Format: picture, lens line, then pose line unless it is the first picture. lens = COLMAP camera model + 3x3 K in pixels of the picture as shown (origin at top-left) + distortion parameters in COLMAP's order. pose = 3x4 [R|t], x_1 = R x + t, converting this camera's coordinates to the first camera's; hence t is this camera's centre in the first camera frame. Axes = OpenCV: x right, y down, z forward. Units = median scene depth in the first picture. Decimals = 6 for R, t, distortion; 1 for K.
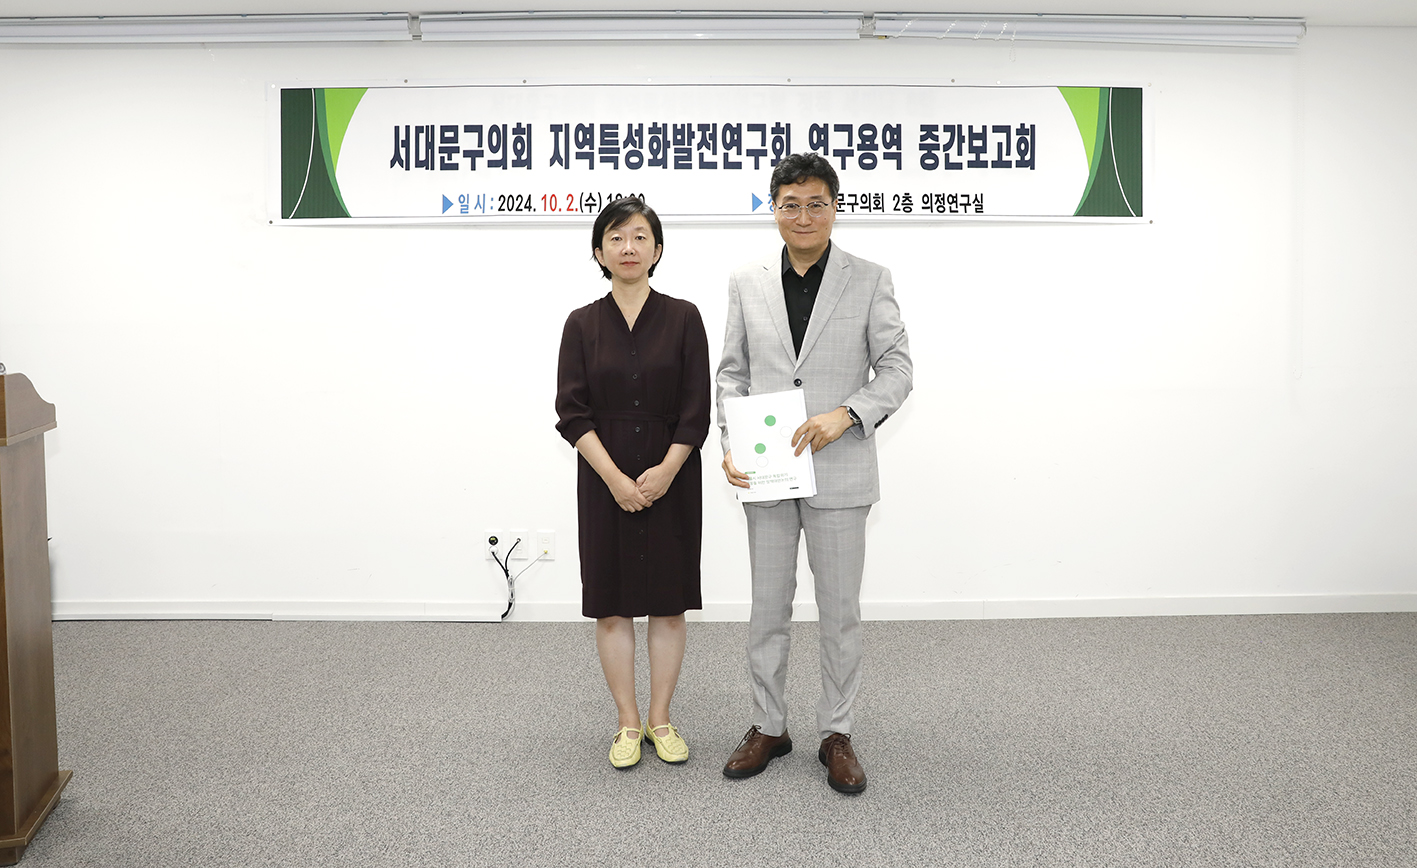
lens RADIAL K [[1243.0, 0, 710.7], [0, 1243.0, 421.1], [0, 0, 1]] dist [-0.097604, 0.003911]
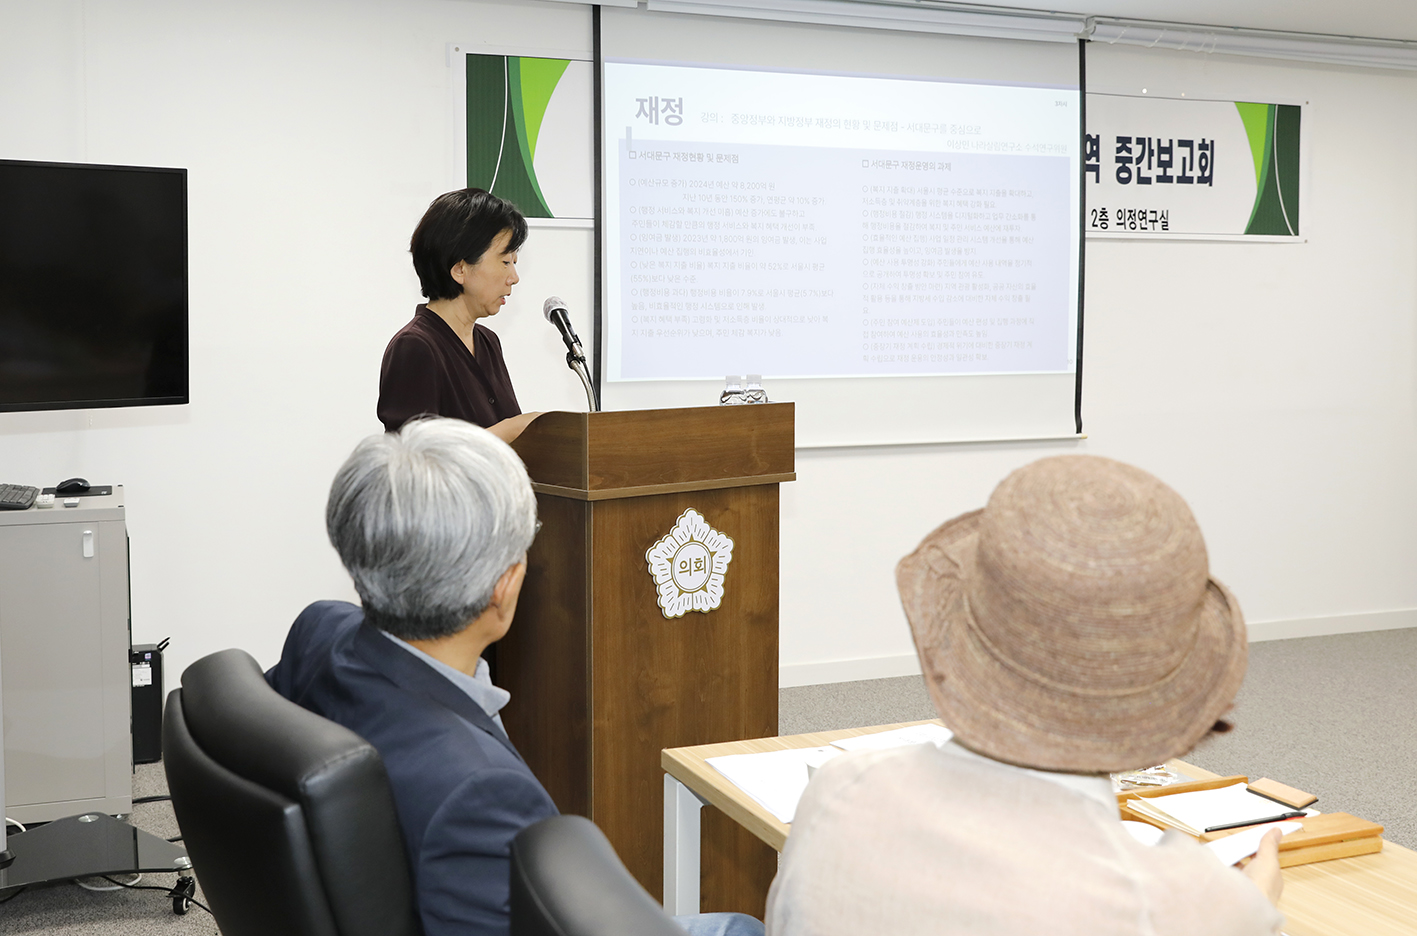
lens RADIAL K [[1594.5, 0, 710.5], [0, 1594.5, 461.8], [0, 0, 1]] dist [-0.025968, 0.000000]
pose [[0.927645, -0.035160, 0.371804, -0.585740], [0.039979, 0.999187, -0.005258, 0.004870], [-0.371317, 0.019742, 0.928296, -0.018850]]
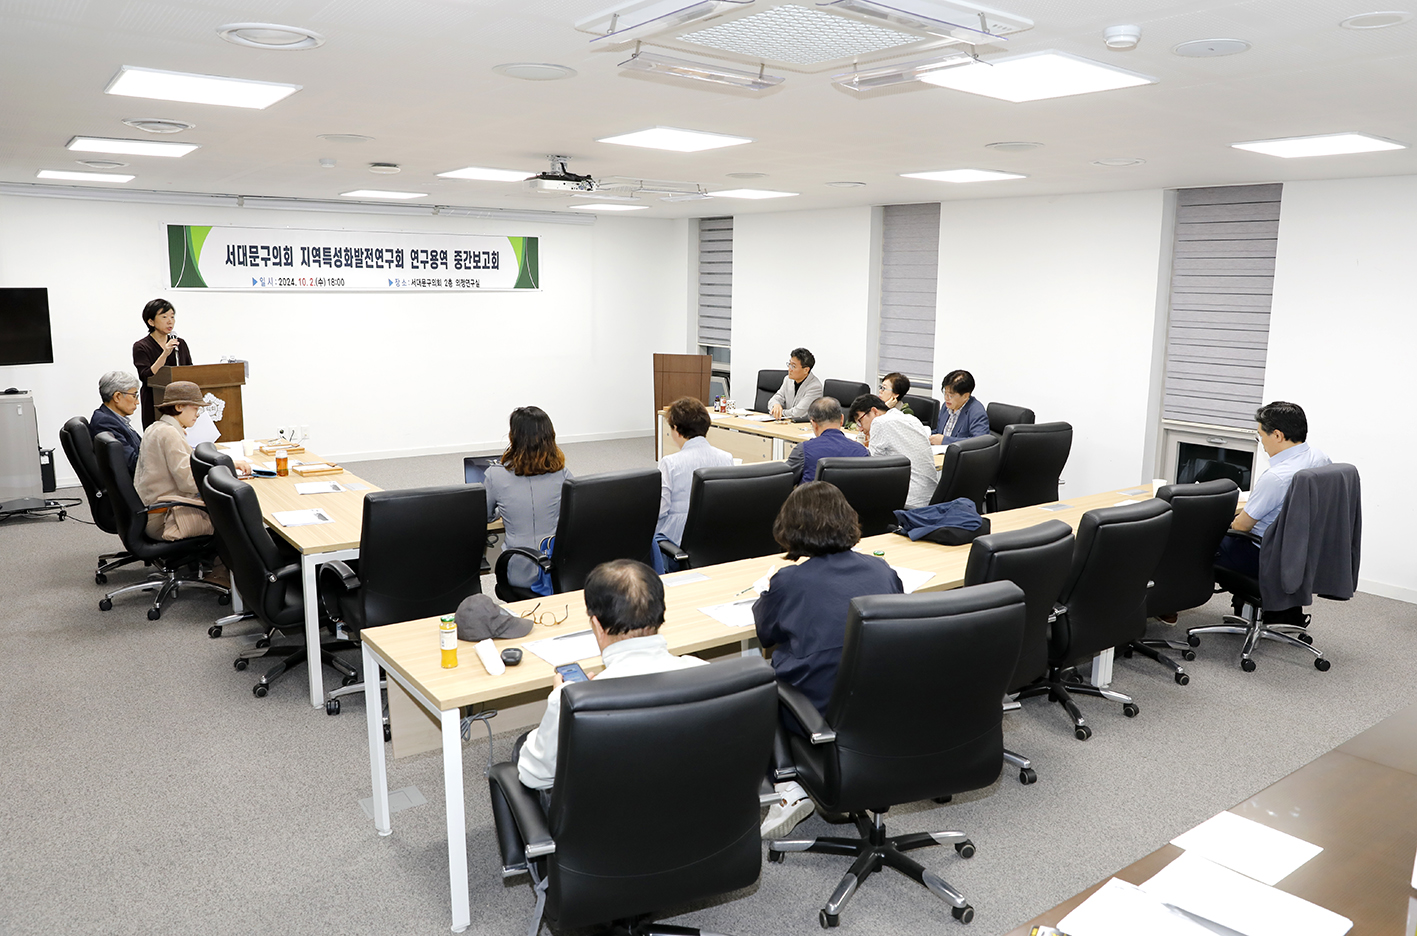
lens RADIAL K [[1014.1, 0, 708.4], [0, 1014.1, 472.0], [0, 0, 1]] dist [-0.032260, 0.007917]
pose [[0.811223, -0.092948, 0.577303, -0.618243], [0.044707, 0.994255, 0.097257, 0.023422], [-0.583026, -0.053087, 0.810717, -0.940361]]
